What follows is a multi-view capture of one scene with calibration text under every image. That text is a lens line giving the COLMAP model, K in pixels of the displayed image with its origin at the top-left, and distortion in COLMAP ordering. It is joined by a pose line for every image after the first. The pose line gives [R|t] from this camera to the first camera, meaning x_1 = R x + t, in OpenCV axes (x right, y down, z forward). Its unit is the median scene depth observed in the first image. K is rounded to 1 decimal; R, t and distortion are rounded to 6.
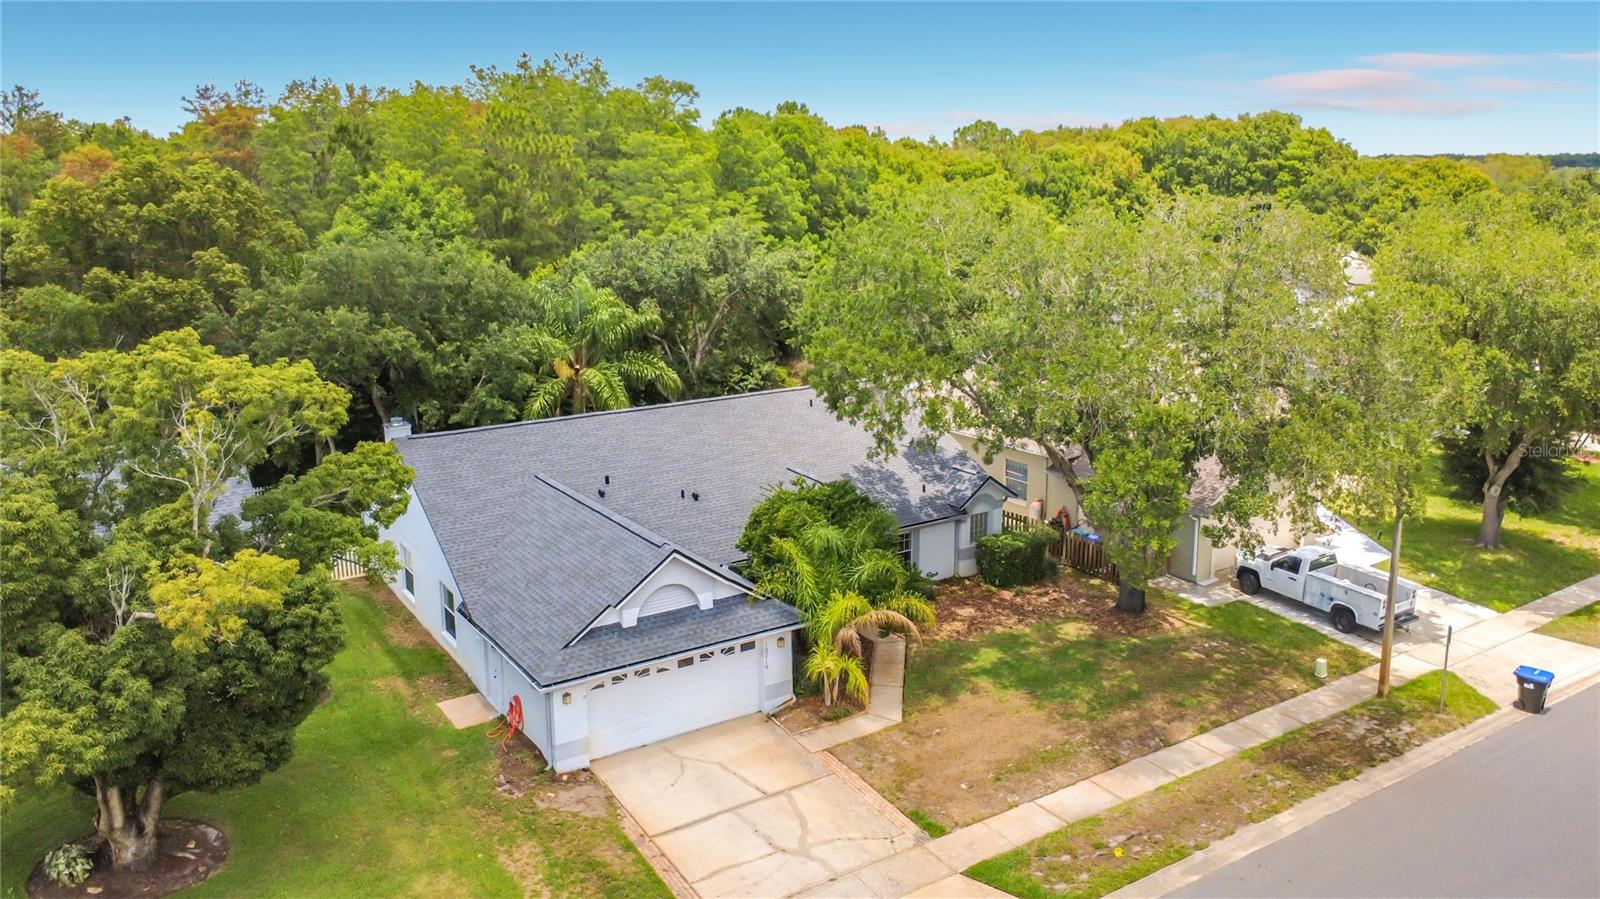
lens RADIAL K [[1172.7, 0, 781.2], [0, 1172.7, 394.3], [0, 0, 1]] dist [-0.001765, -0.004547]
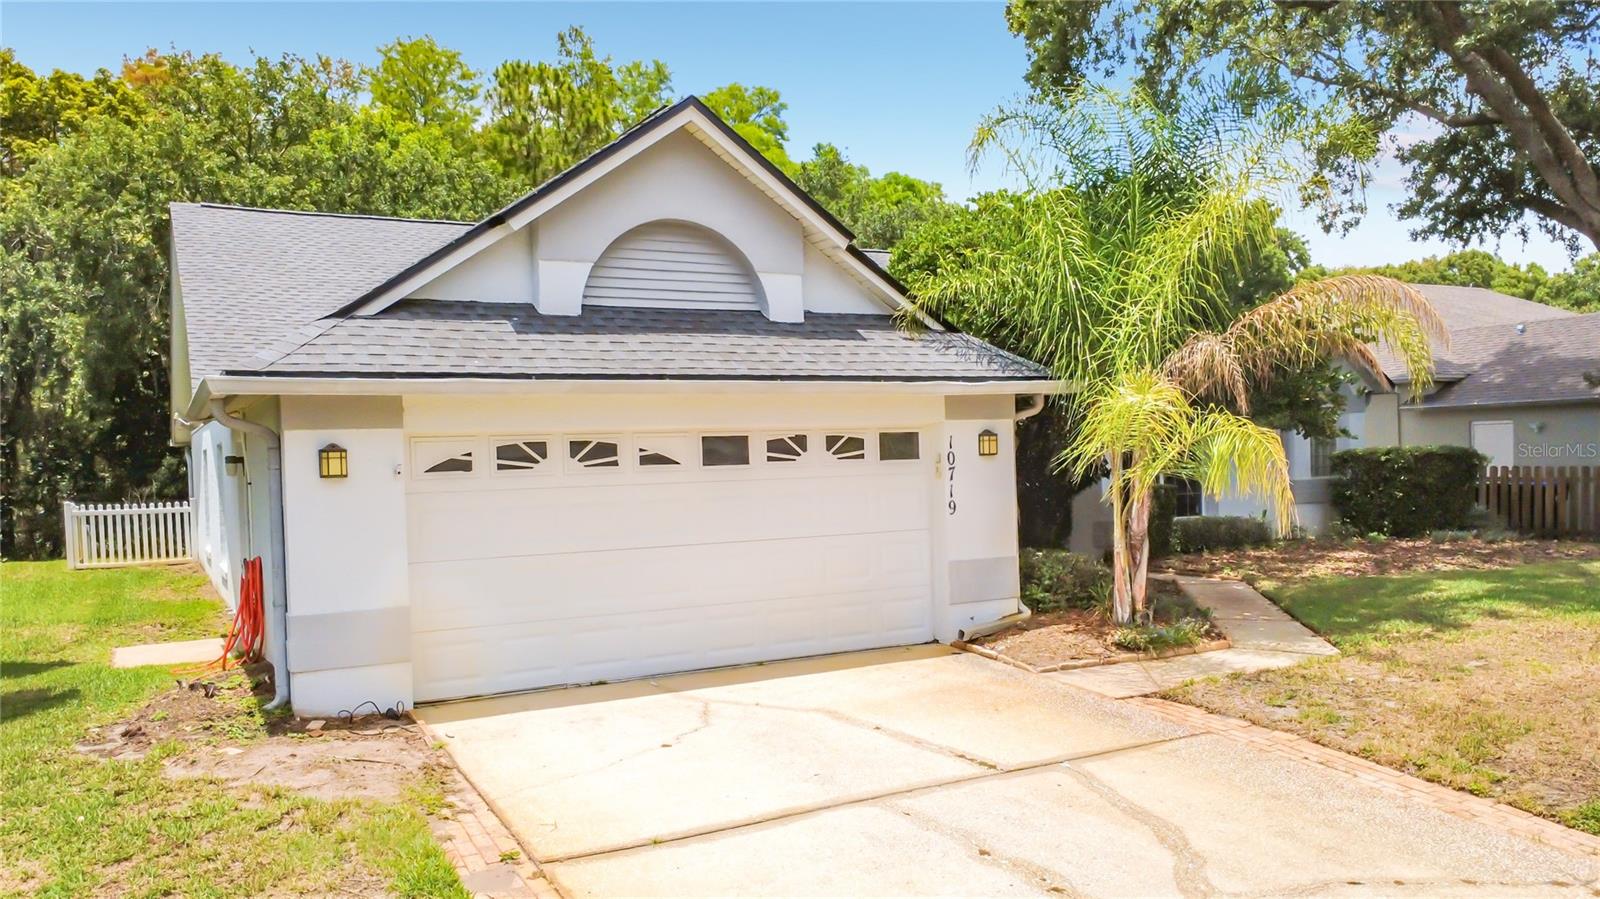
lens RADIAL K [[1221.8, 0, 802.6], [0, 1221.8, 471.8], [0, 0, 1]] dist [0.000273, 0.001609]
pose [[0.998013, -0.015498, -0.061077, -0.032622], [0.005370, 0.986675, -0.162615, 0.261789], [0.062783, 0.161964, 0.984797, 0.574156]]
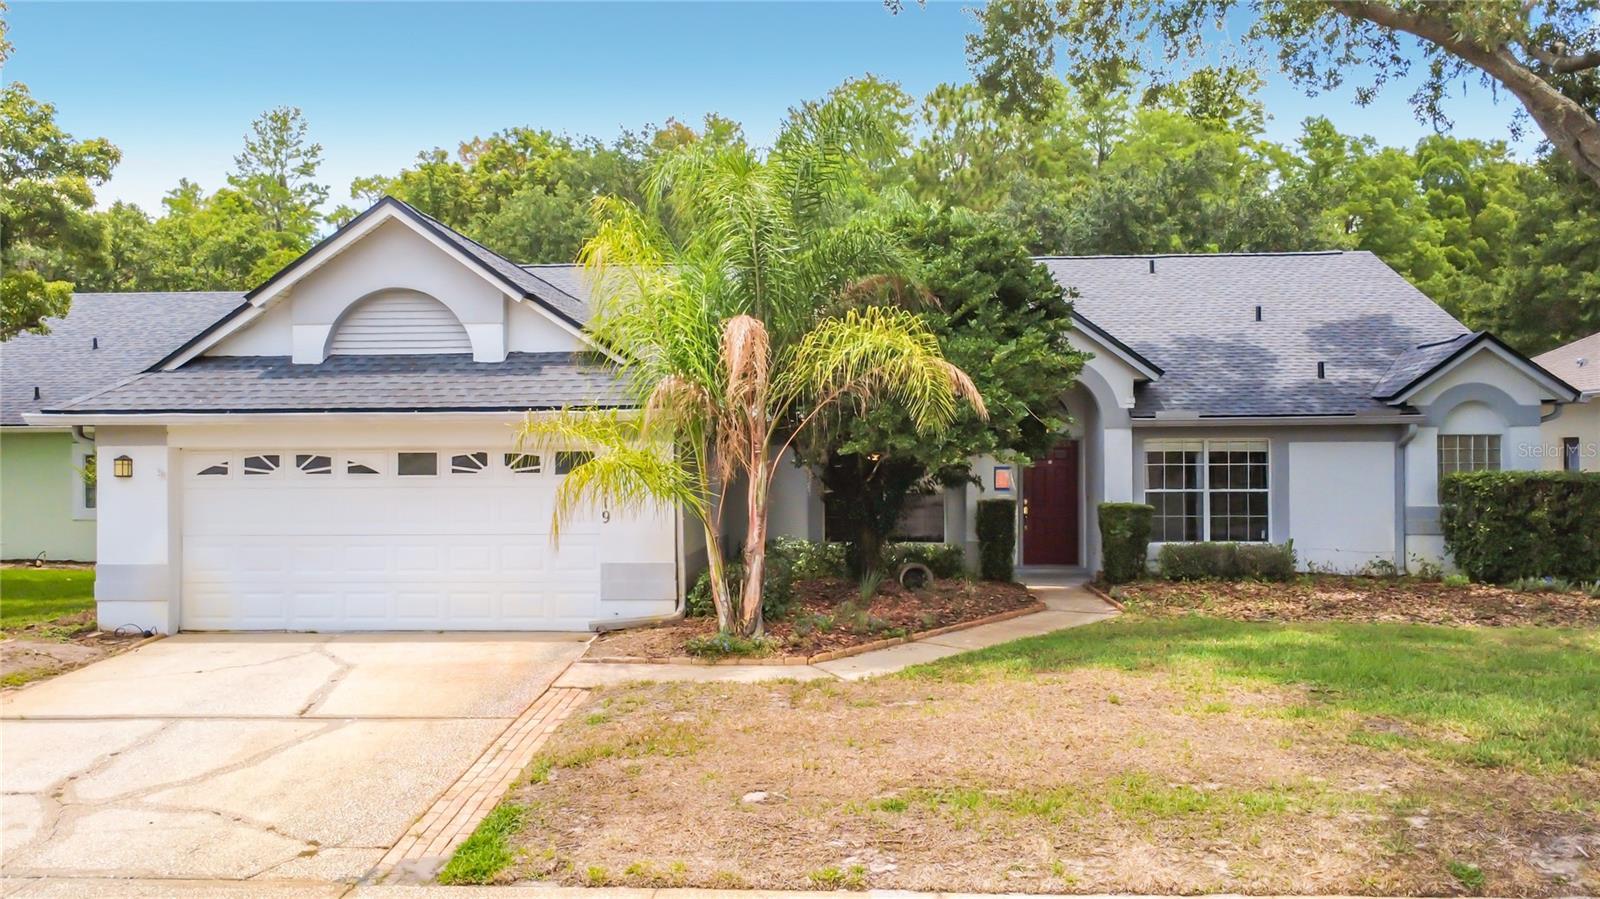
lens RADIAL K [[1185.8, 0, 800.0], [0, 1185.8, 449.5], [0, 0, 1]] dist [0.000930, -0.003448]
pose [[0.813952, -0.001899, -0.580929, 0.273109], [-0.107117, 0.982358, -0.153295, 0.246682], [0.570971, 0.187002, 0.799389, 0.640852]]
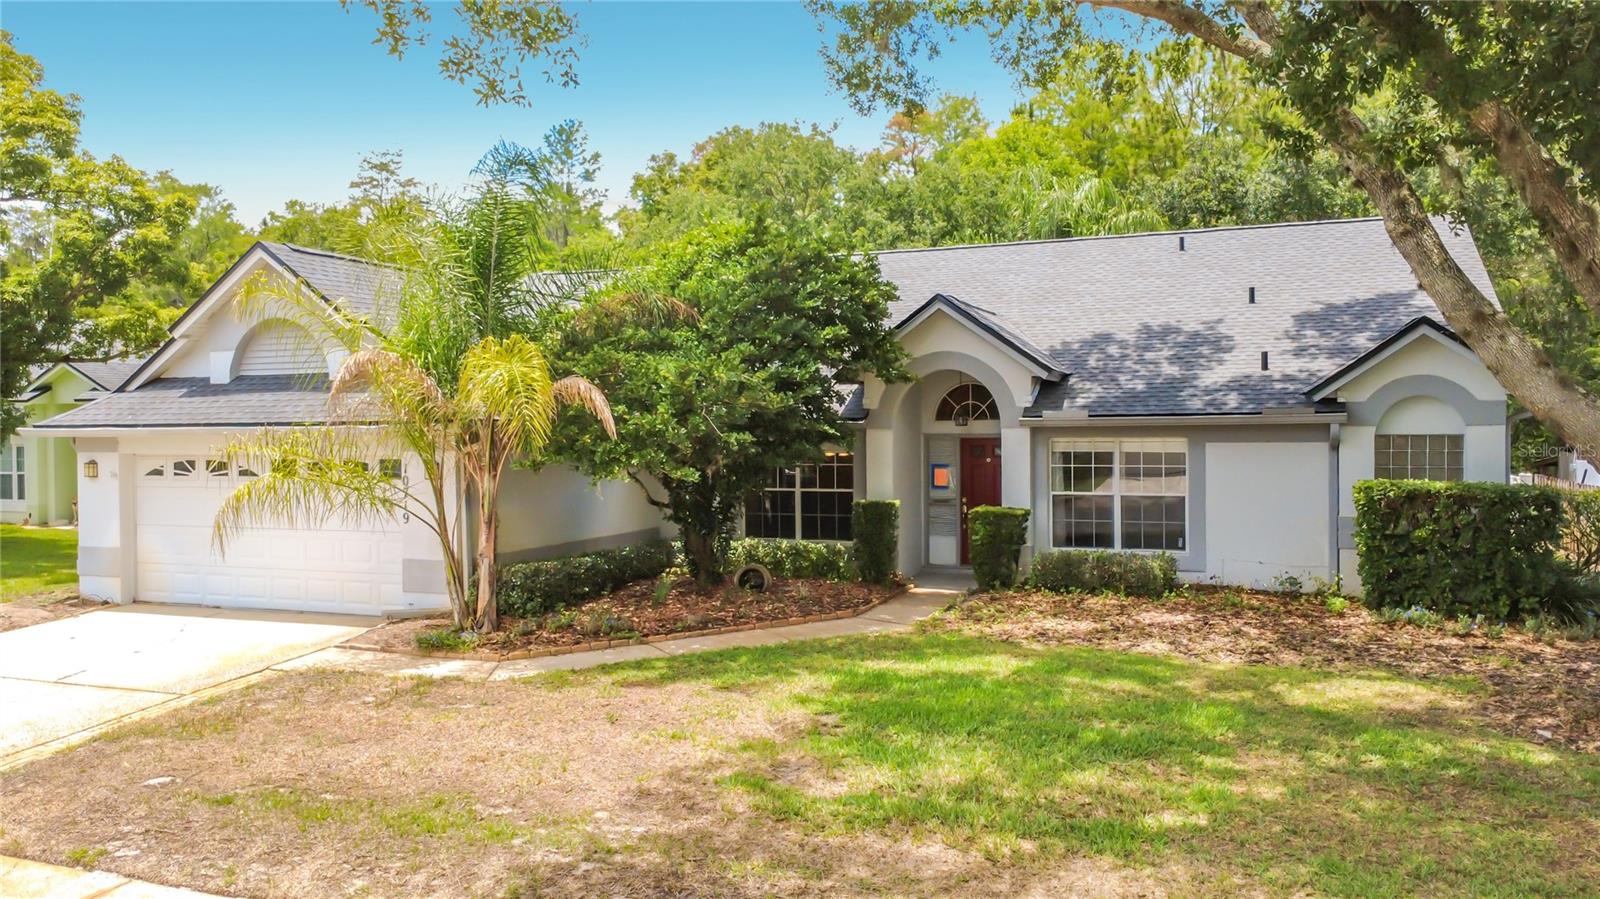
lens RADIAL K [[1171.4, 0, 800.0], [0, 1171.4, 449.5], [0, 0, 1]] dist [0.002976, 0.000378]
pose [[0.586776, 0.017020, -0.809571, 0.434662], [-0.145113, 0.985804, -0.084452, 0.205023], [0.796641, 0.167034, 0.580916, 0.783213]]
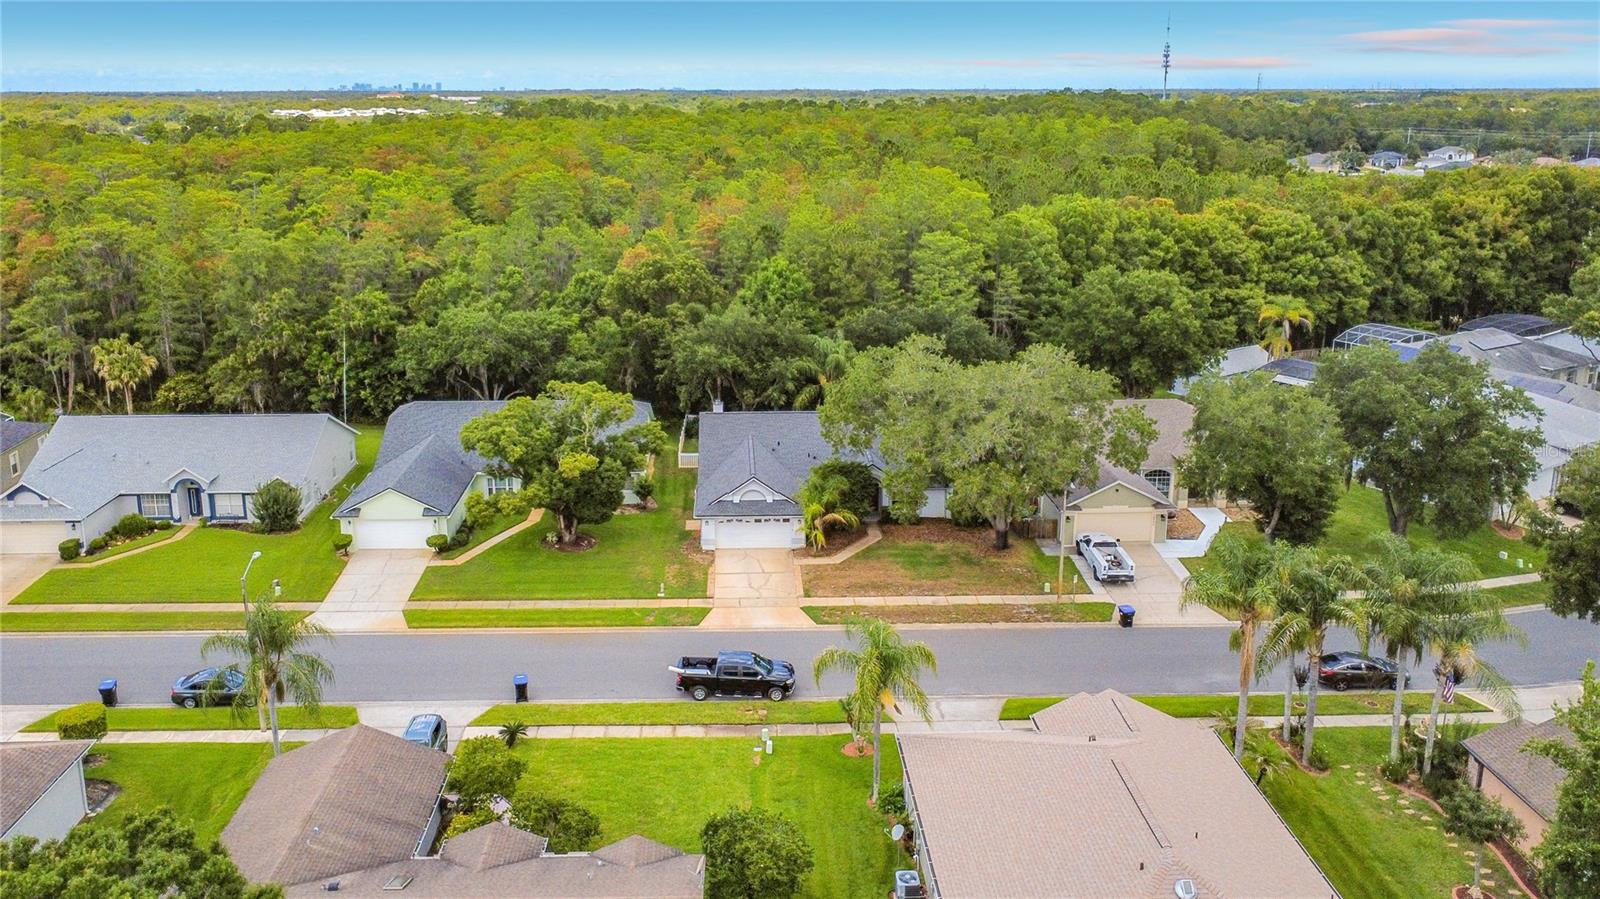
lens RADIAL K [[1172.7, 0, 781.2], [0, 1172.7, 394.3], [0, 0, 1]] dist [-0.001765, -0.004547]
pose [[0.861160, 0.138684, -0.489050, 1.057470], [-0.103652, 0.989759, 0.098154, -0.272705], [0.497654, -0.033836, 0.866715, -1.072413]]
